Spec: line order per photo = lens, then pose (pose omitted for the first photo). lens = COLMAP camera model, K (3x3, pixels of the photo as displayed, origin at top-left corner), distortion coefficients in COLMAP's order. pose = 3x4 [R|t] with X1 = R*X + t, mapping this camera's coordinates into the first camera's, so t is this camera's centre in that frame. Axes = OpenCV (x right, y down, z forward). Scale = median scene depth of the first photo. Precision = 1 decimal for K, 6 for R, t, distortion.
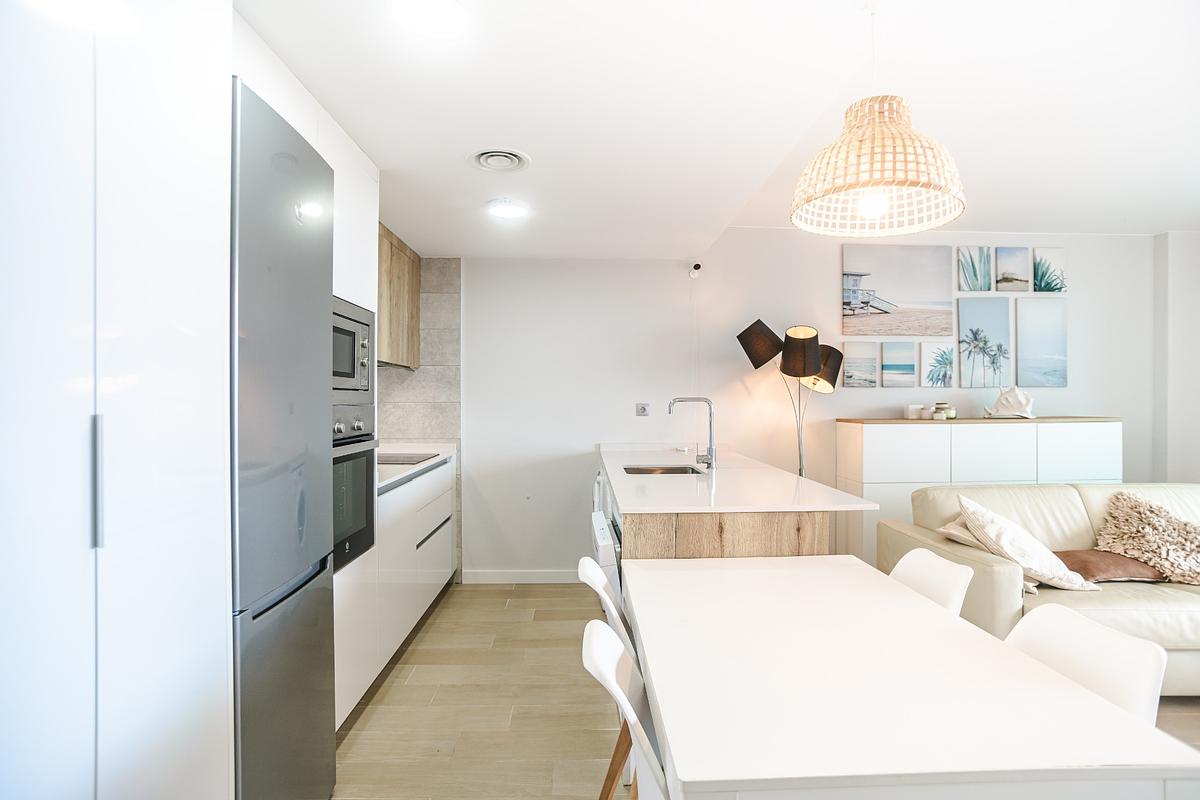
lens RADIAL K [[609.0, 0, 600.0], [0, 609.0, 400.0], [0, 0, 1]] dist [-0.085956, 0.053121]
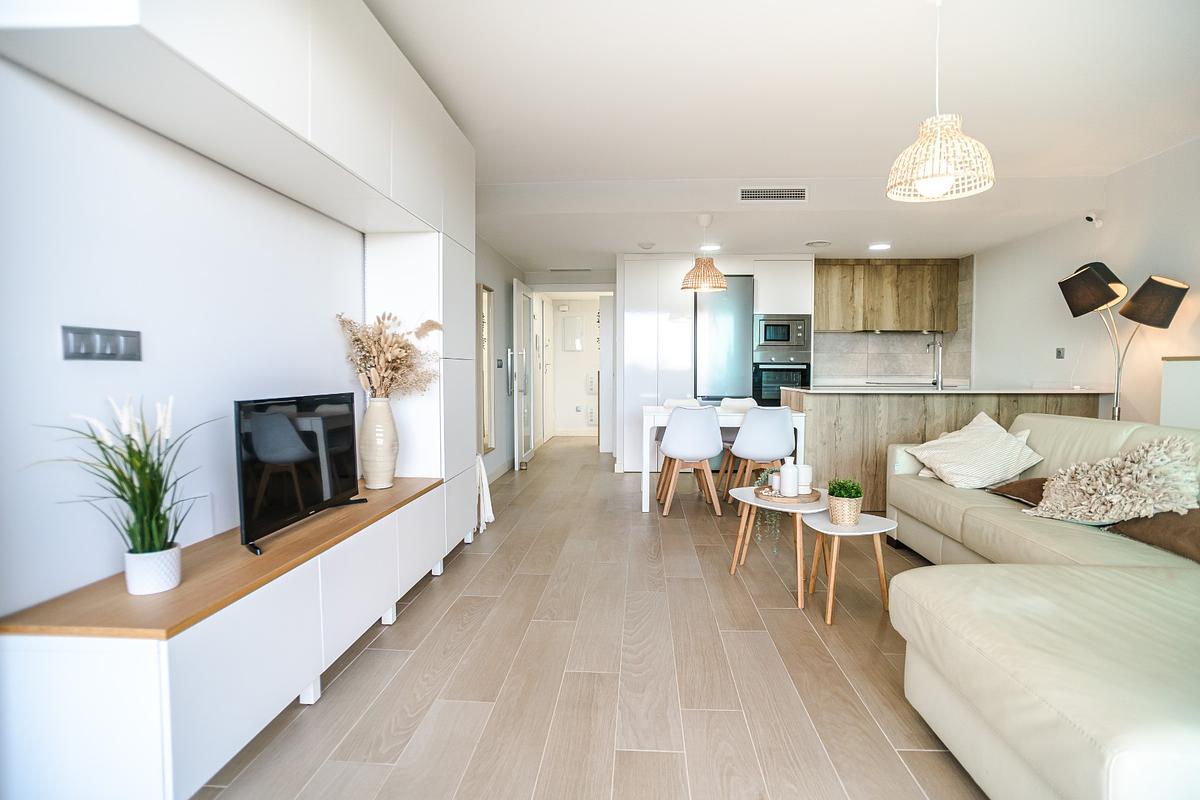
lens RADIAL K [[580.5, 0, 608.2], [0, 580.5, 397.9], [0, 0, 1]] dist [-0.080734, 0.041027]
pose [[-0.093530, 0.047162, -0.994499, 1.210885], [-0.002068, 0.998866, 0.047563, 0.051551], [0.995614, 0.006505, -0.093327, 0.233318]]
